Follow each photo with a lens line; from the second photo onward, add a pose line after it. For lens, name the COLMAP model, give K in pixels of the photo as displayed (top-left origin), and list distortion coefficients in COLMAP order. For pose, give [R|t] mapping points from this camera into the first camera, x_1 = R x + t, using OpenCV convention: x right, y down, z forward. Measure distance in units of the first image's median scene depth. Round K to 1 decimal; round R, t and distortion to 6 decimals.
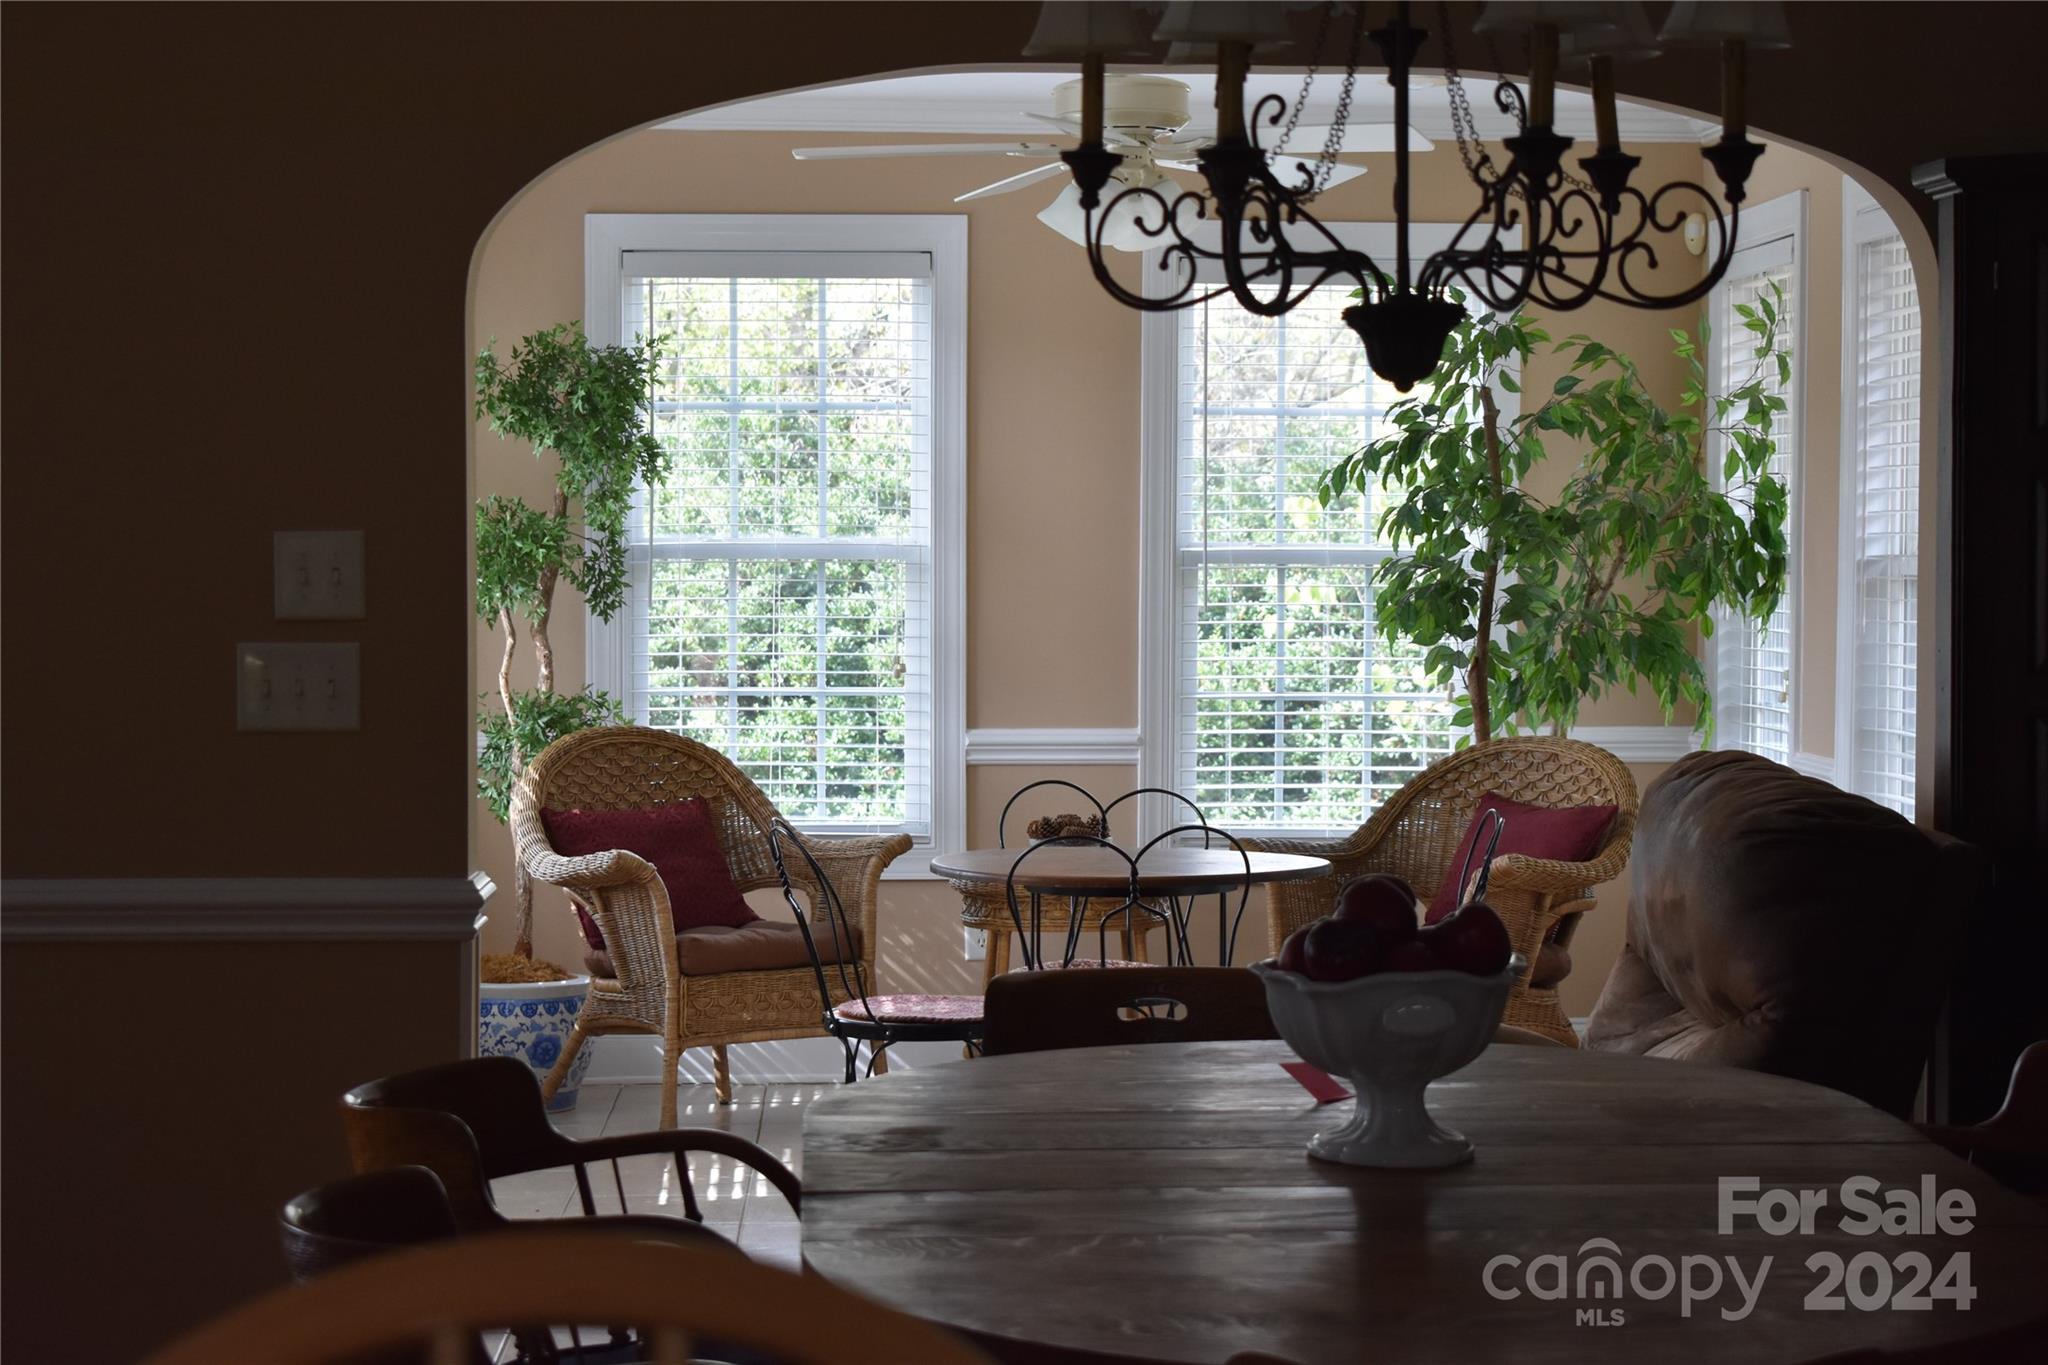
lens RADIAL K [[4095.6, 0, 1015.8], [0, 4095.6, 670.8], [0, 0, 1]] dist [0.045279, 0.000000]
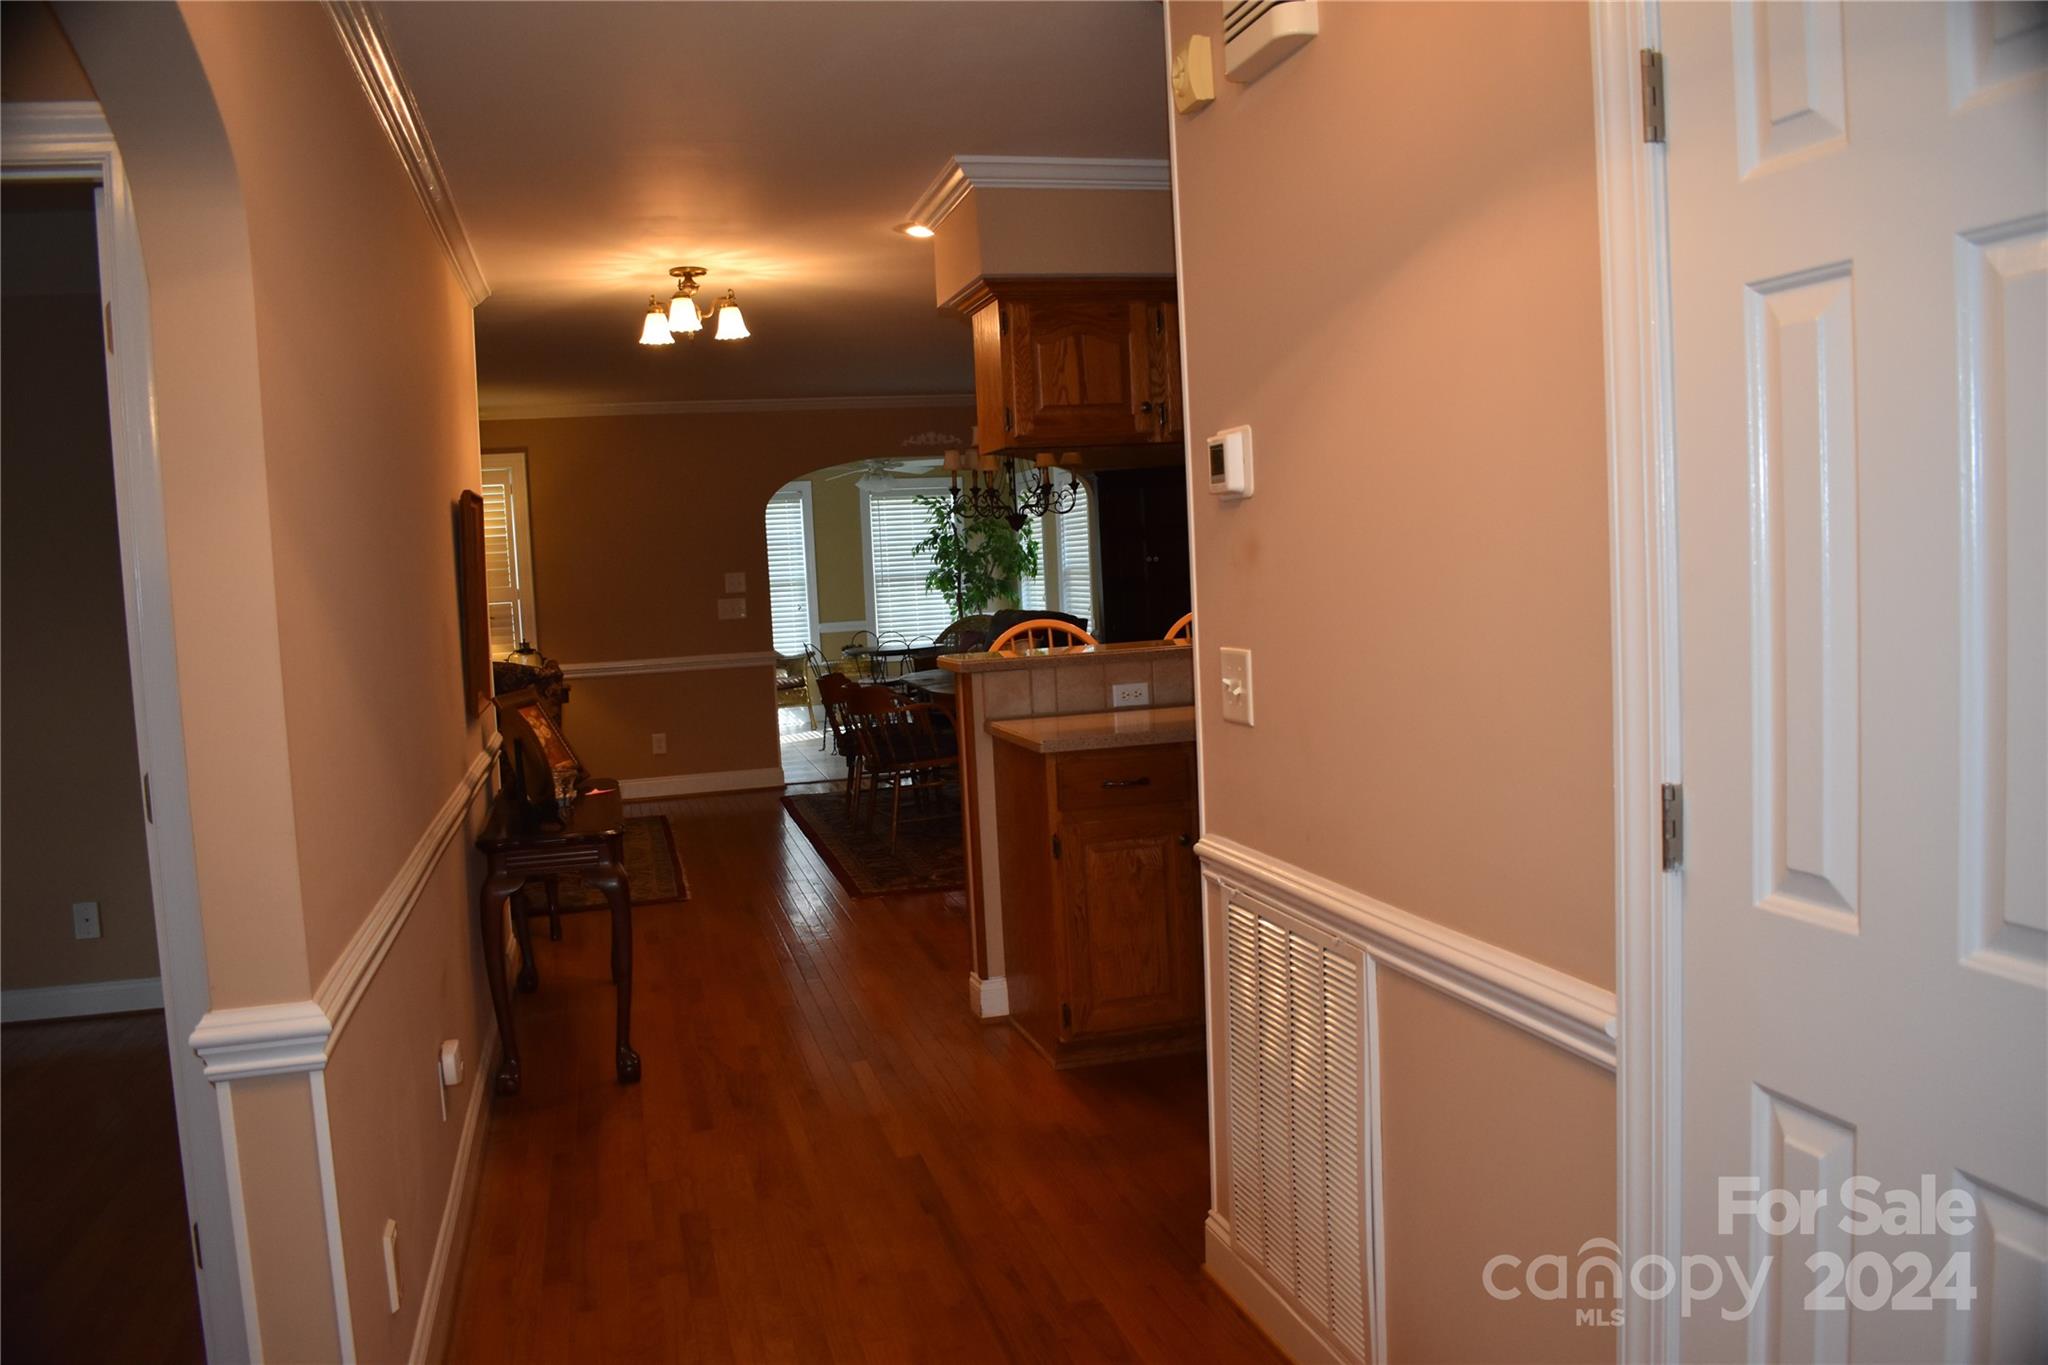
lens RADIAL K [[1596.9, 0, 1017.1], [0, 1596.9, 682.2], [0, 0, 1]] dist [-0.094838, 0.011024]
pose [[0.975657, -0.068852, 0.208215, -0.138500], [0.061375, 0.997224, 0.042166, 0.017761], [-0.210540, -0.028360, 0.977174, -0.408720]]
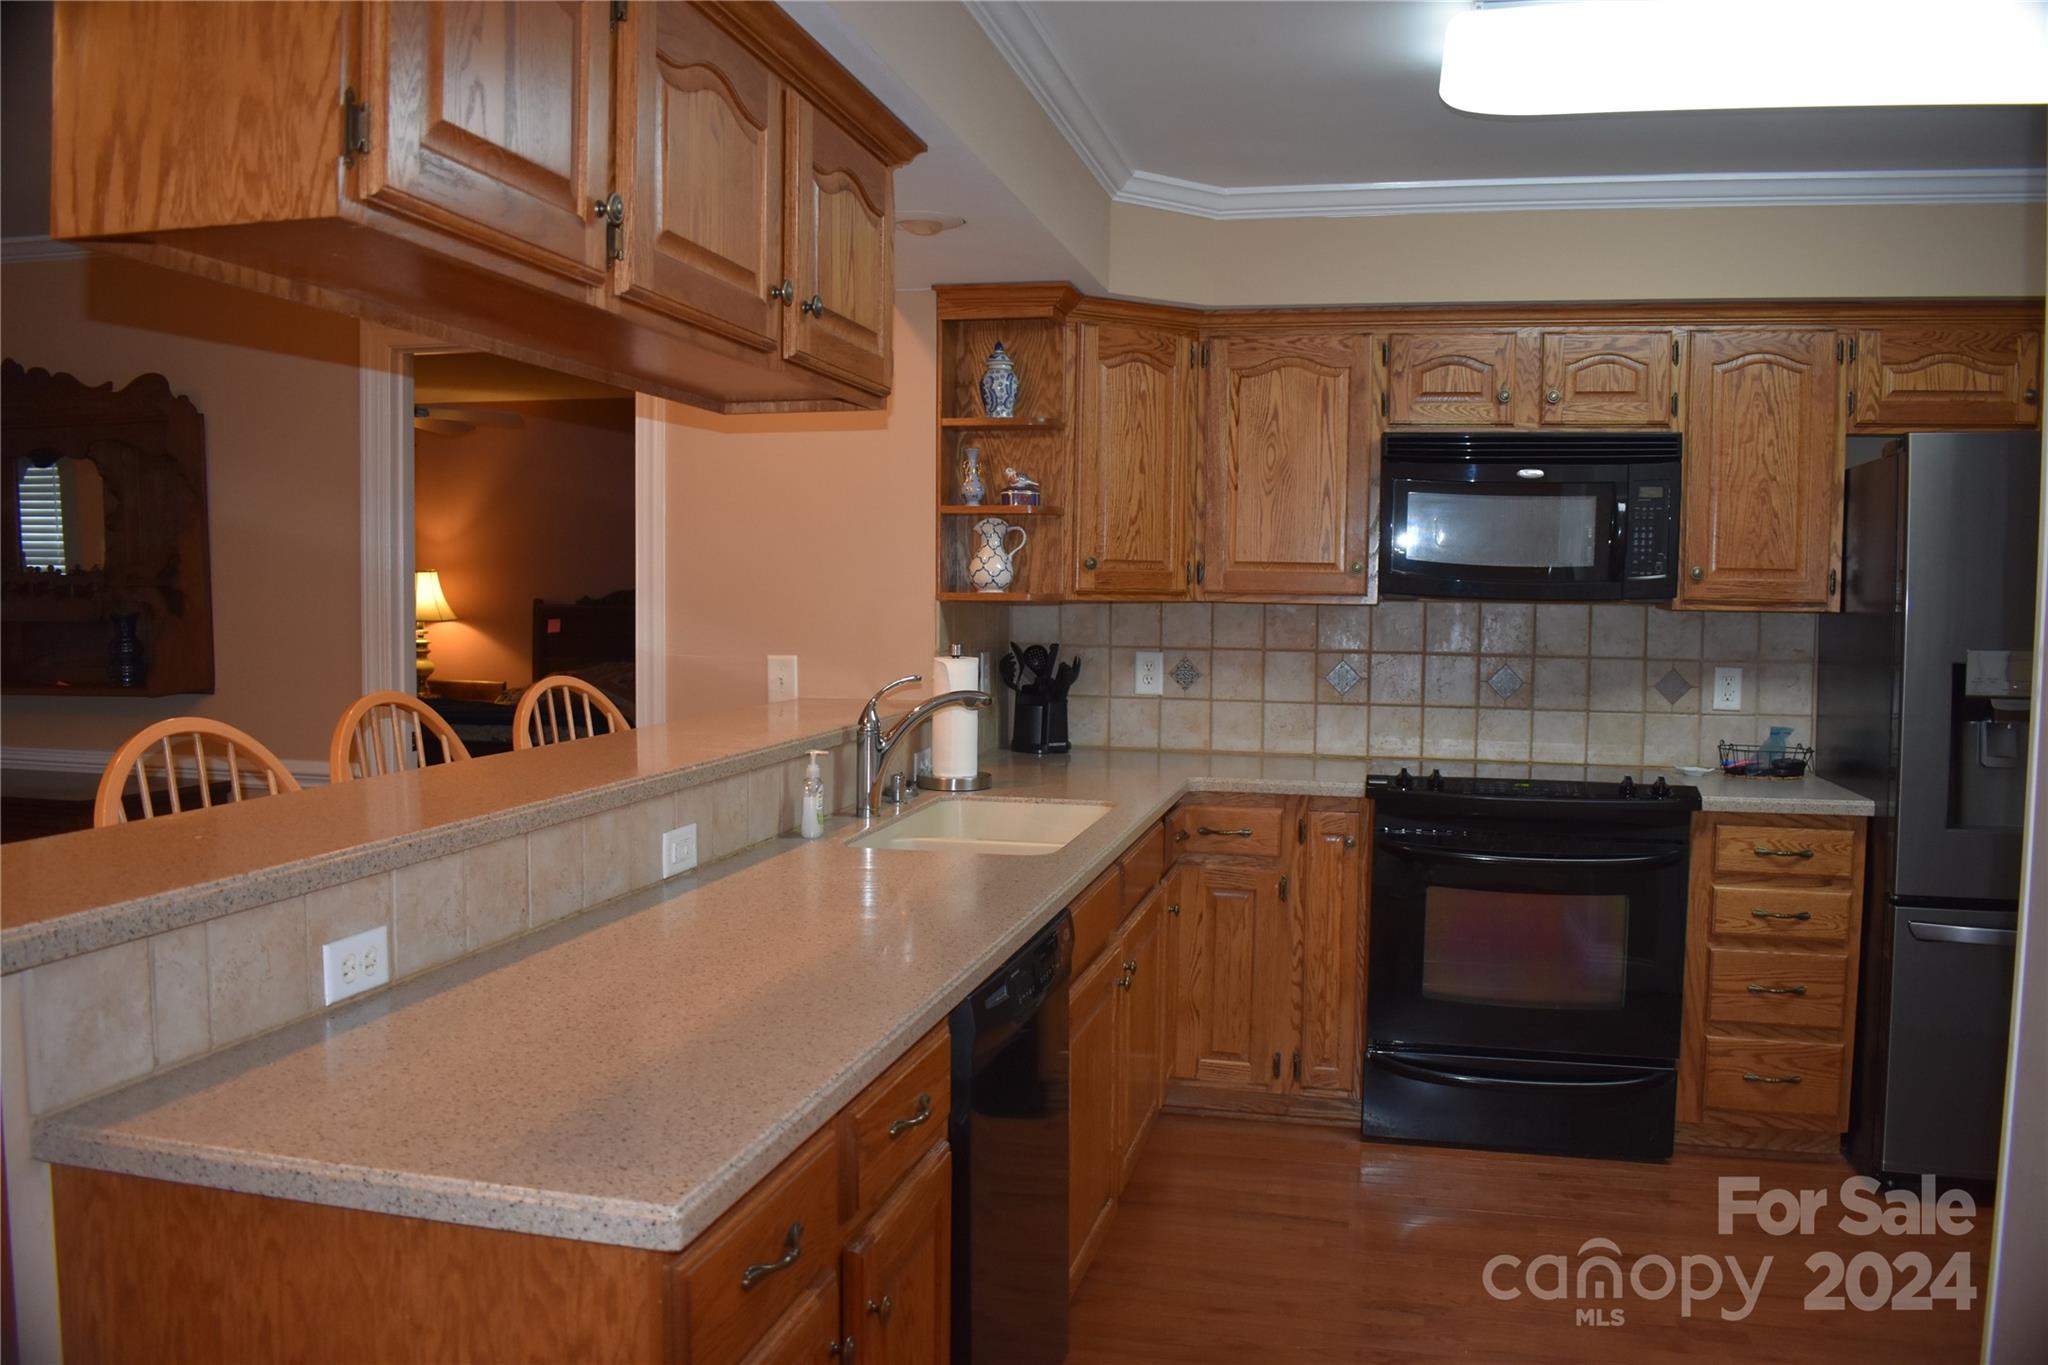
lens RADIAL K [[1596.9, 0, 1020.7], [0, 1596.9, 680.3], [0, 0, 1]] dist [-0.094838, 0.011024]
pose [[0.266262, -0.052787, 0.962454, -0.154914], [0.022952, 0.998563, 0.048417, 0.004933], [-0.963627, 0.009199, 0.267091, -0.079162]]
